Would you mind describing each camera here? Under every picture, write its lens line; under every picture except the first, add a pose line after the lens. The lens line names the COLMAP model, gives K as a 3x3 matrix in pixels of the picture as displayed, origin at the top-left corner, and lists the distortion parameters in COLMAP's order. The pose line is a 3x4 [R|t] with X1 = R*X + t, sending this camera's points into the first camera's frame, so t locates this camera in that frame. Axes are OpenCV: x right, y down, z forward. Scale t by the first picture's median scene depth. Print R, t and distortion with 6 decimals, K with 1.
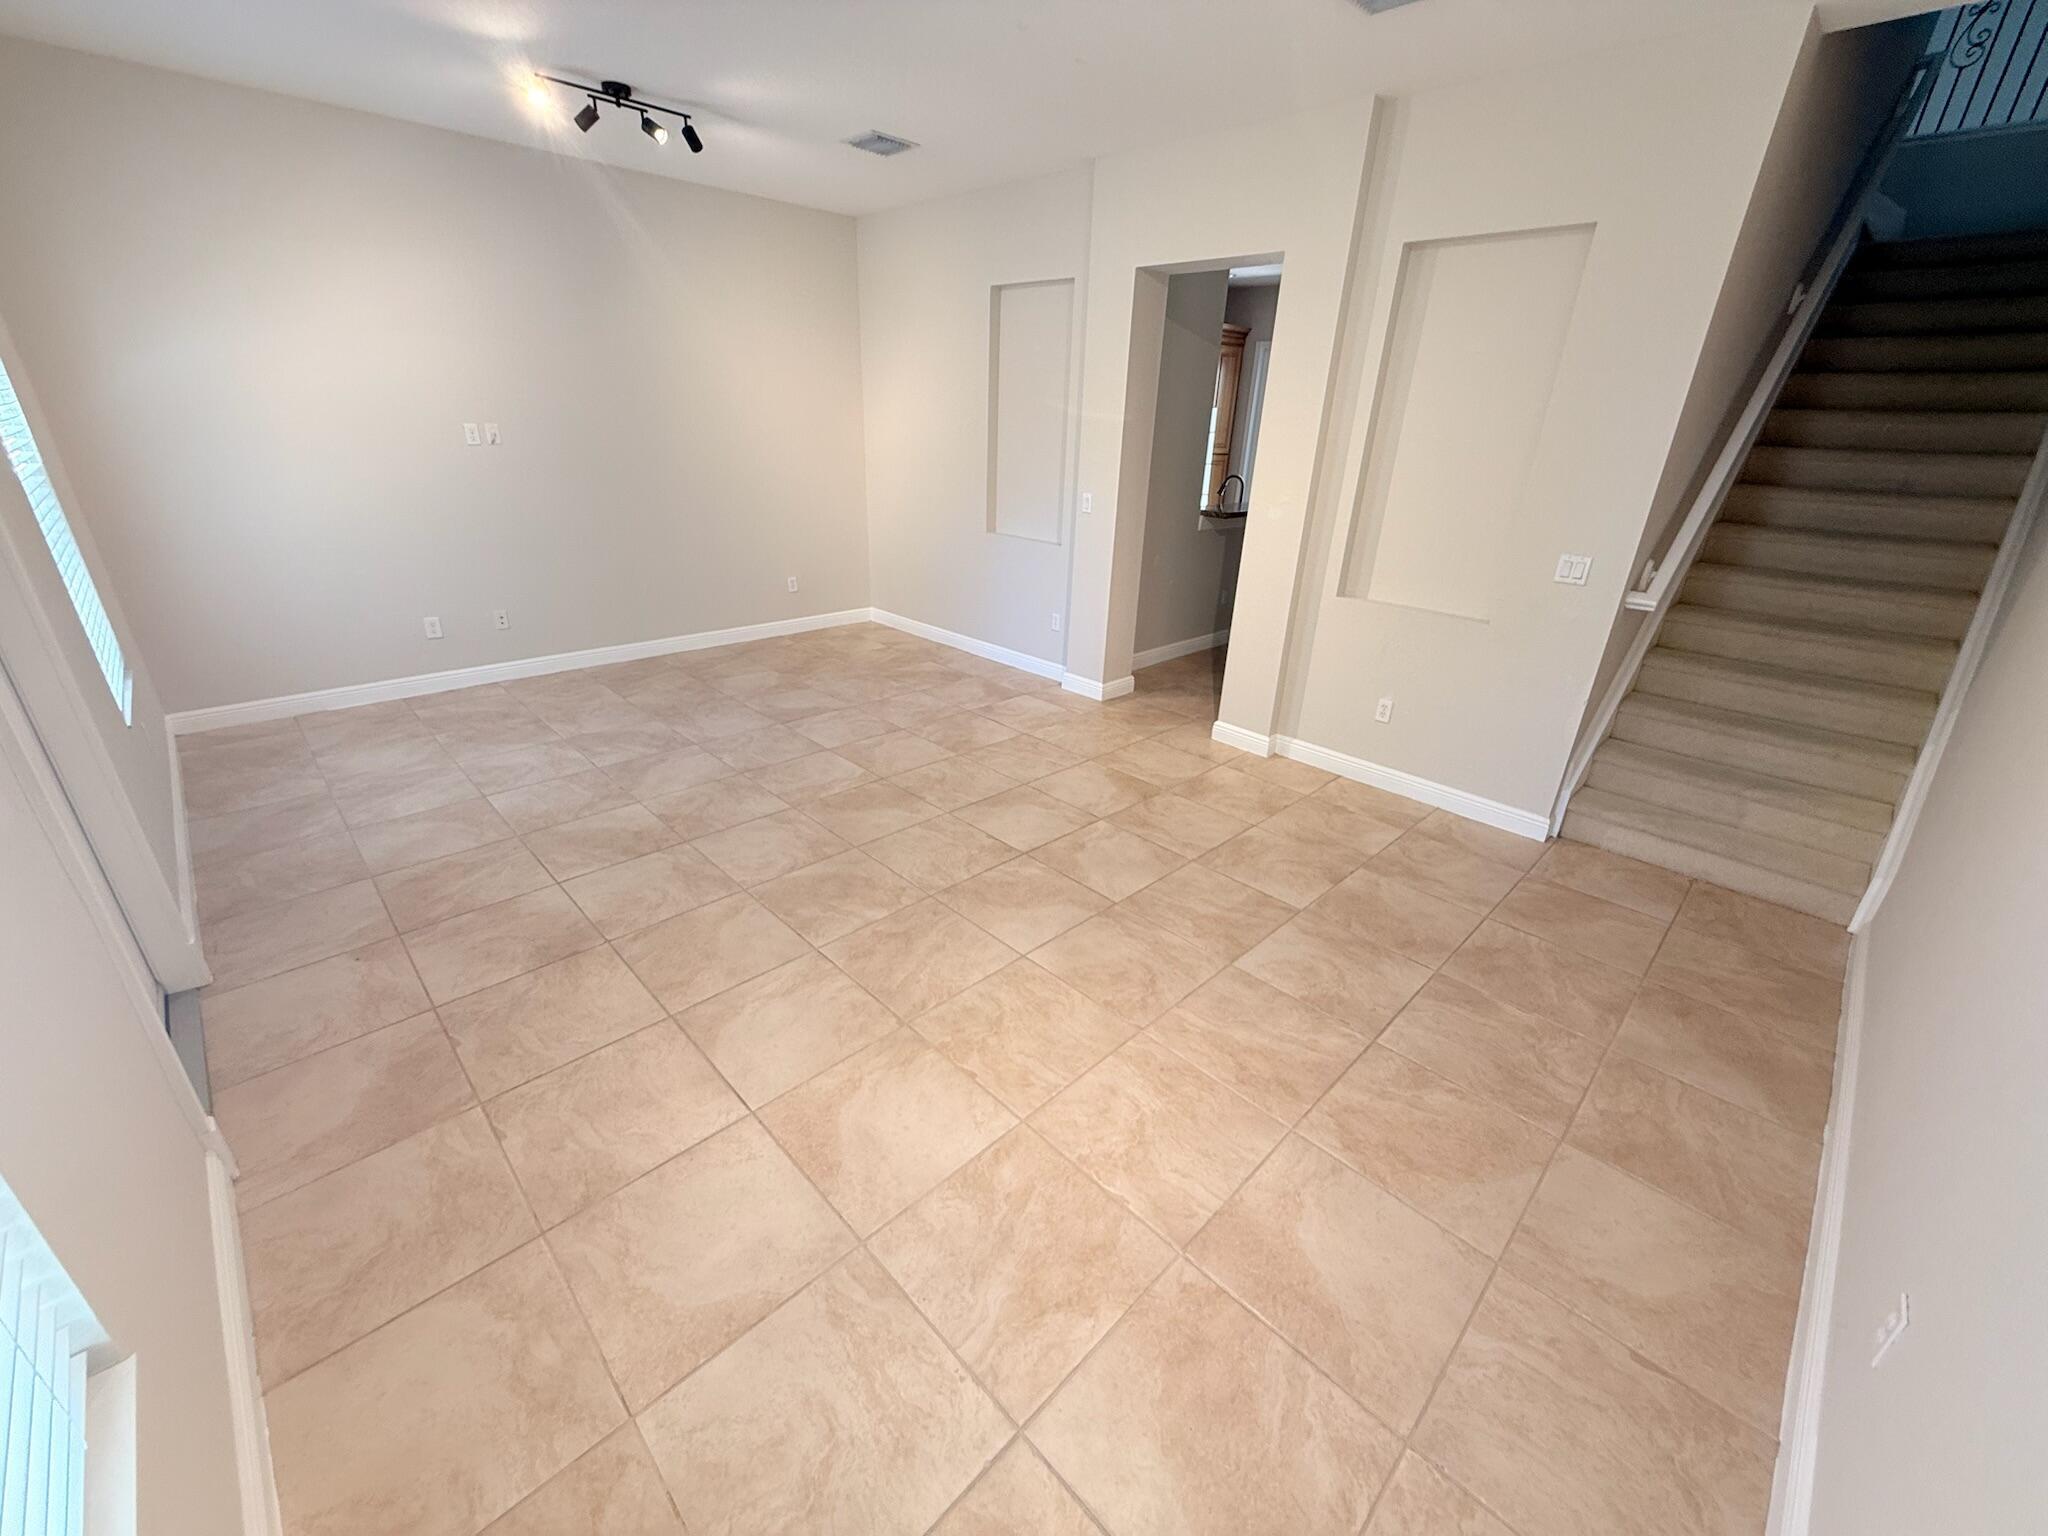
lens RADIAL K [[821.2, 0, 1026.5], [0, 821.2, 770.8], [0, 0, 1]] dist [0.001679, -0.000522]
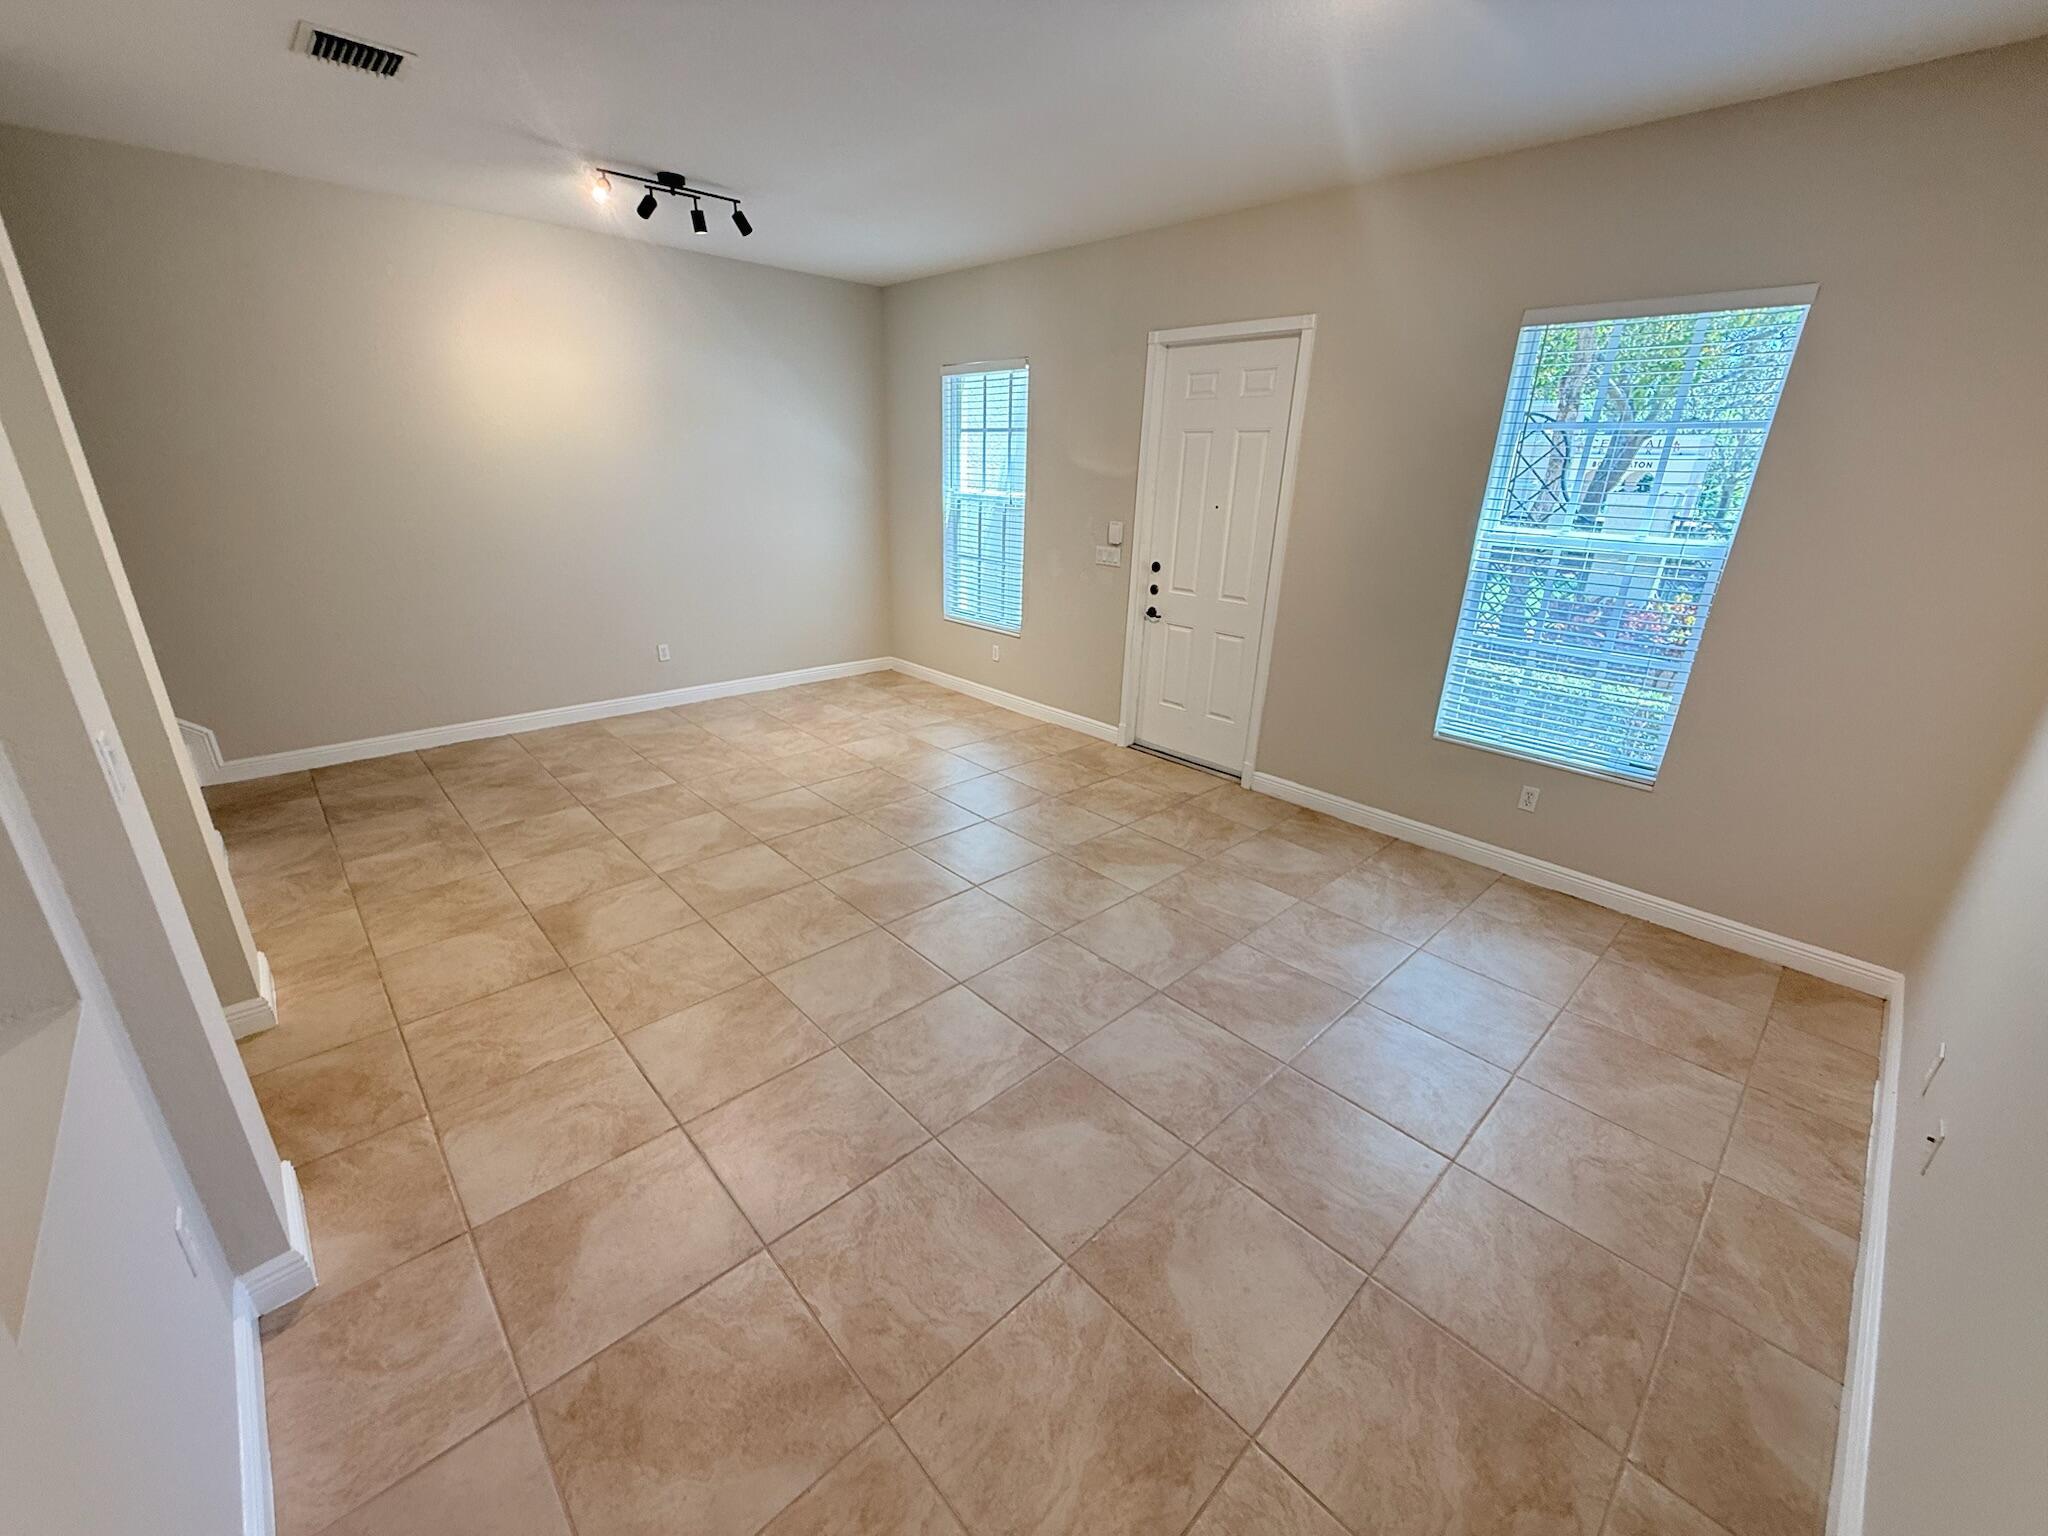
lens RADIAL K [[821.2, 0, 1026.9], [0, 821.2, 767.9], [0, 0, 1]] dist [0.001679, -0.000522]
pose [[-0.997781, -0.066562, -0.001739, -0.394395], [-0.048929, 0.715252, 0.697152, -0.861081], [-0.045160, 0.695690, -0.716921, 1.891066]]
